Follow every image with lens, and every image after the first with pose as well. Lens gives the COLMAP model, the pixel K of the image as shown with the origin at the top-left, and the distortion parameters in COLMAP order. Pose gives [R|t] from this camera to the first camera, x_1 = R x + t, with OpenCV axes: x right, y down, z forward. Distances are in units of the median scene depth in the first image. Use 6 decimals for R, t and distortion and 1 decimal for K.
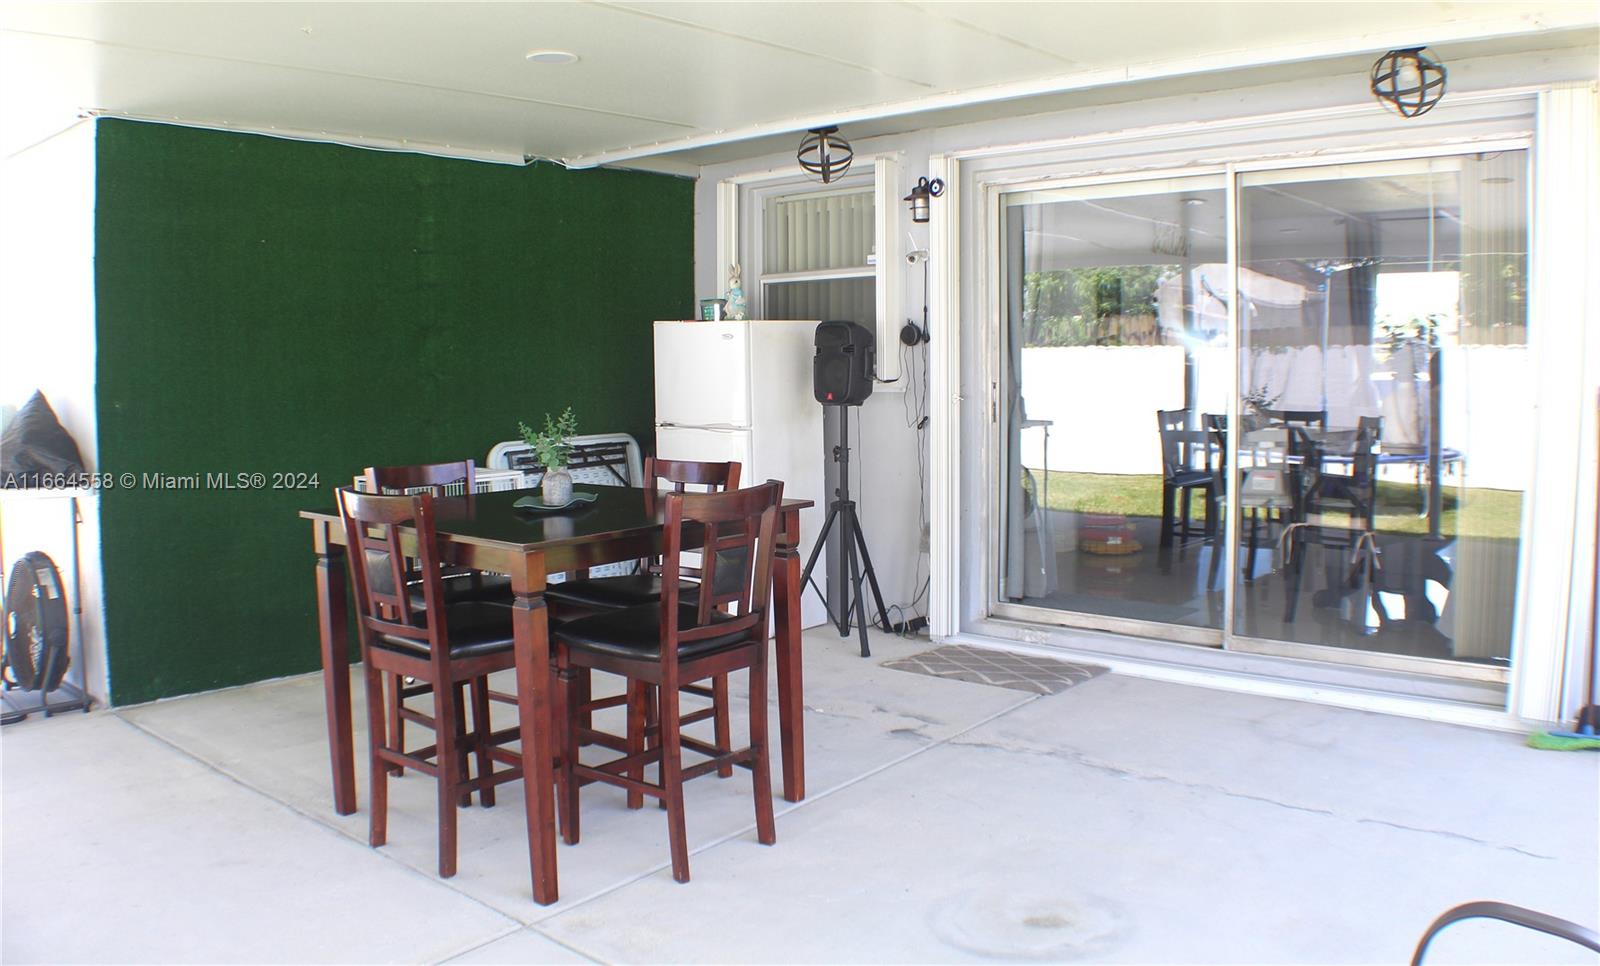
lens RADIAL K [[1234.9, 0, 797.1], [0, 1234.9, 453.2], [0, 0, 1]] dist [-0.197538, 0.002610]
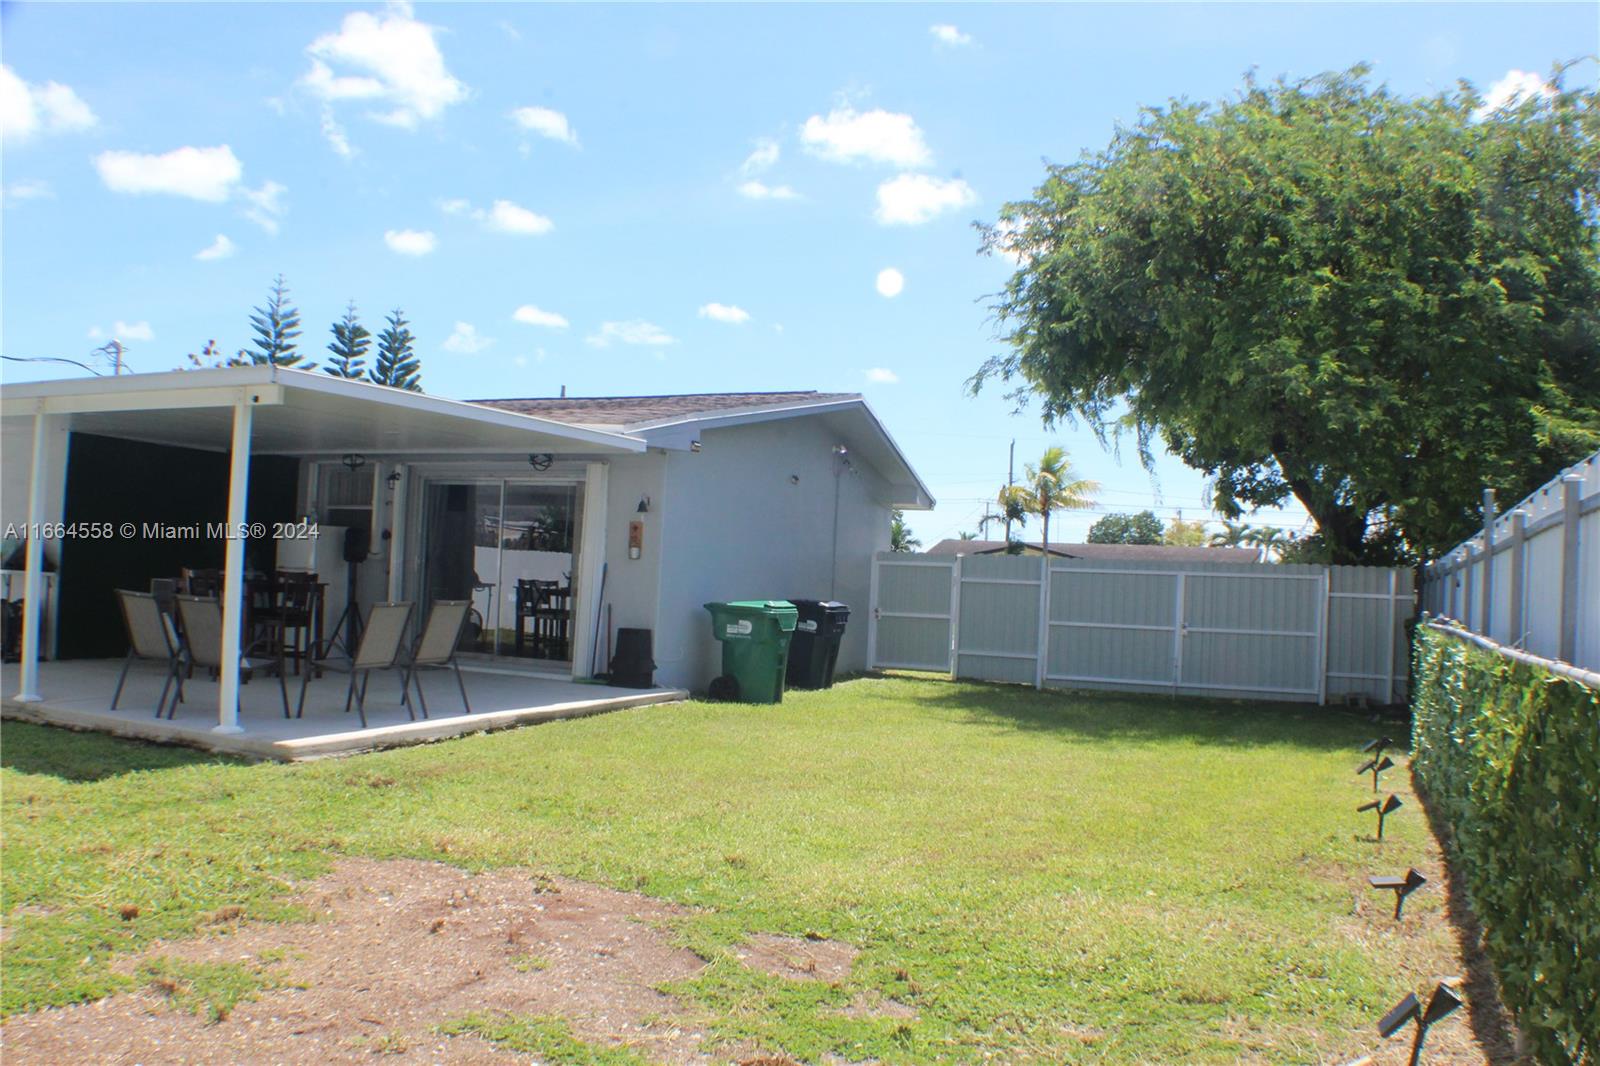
lens RADIAL K [[1353.4, 0, 800.9], [0, 1353.4, 555.7], [0, 0, 1]] dist [-0.204932, 0.094629]
pose [[0.957084, 0.053088, 0.284907, 0.132662], [-0.030838, 0.996153, -0.082026, 0.132377], [-0.288166, 0.069720, 0.955039, -1.720129]]
